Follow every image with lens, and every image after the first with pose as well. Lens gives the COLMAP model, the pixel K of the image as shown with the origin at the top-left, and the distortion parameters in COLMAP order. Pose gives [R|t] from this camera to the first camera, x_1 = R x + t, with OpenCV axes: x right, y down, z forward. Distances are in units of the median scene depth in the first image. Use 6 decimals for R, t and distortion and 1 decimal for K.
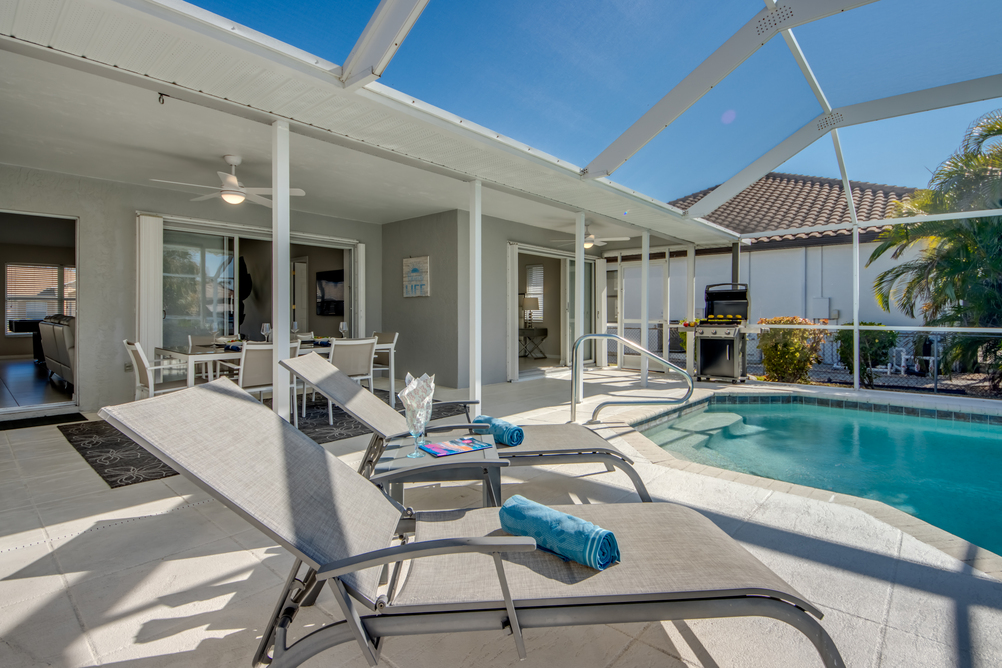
lens RADIAL K [[486.8, 0, 501.0], [0, 486.8, 314.6], [0, 0, 1]] dist [0.000555, 0.000037]
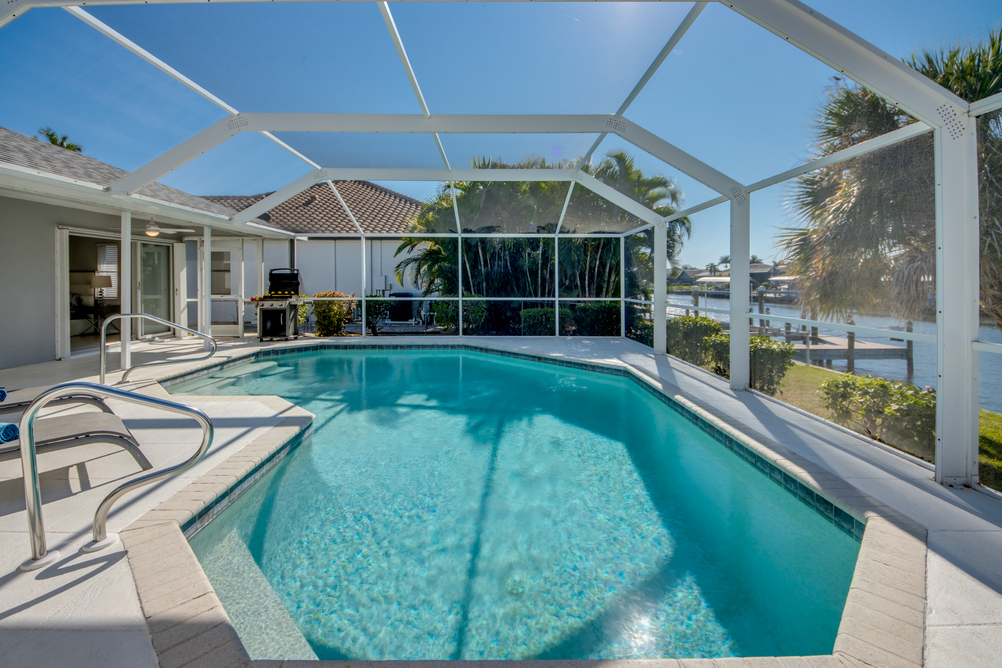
lens RADIAL K [[424.4, 0, 501.0], [0, 424.4, 283.7], [0, 0, 1]] dist [-0.001160, -0.000283]
pose [[0.733821, -0.006560, 0.679311, 0.097235], [0.005635, 0.999978, 0.003570, -0.022051], [-0.679319, 0.001208, 0.733842, -0.297816]]
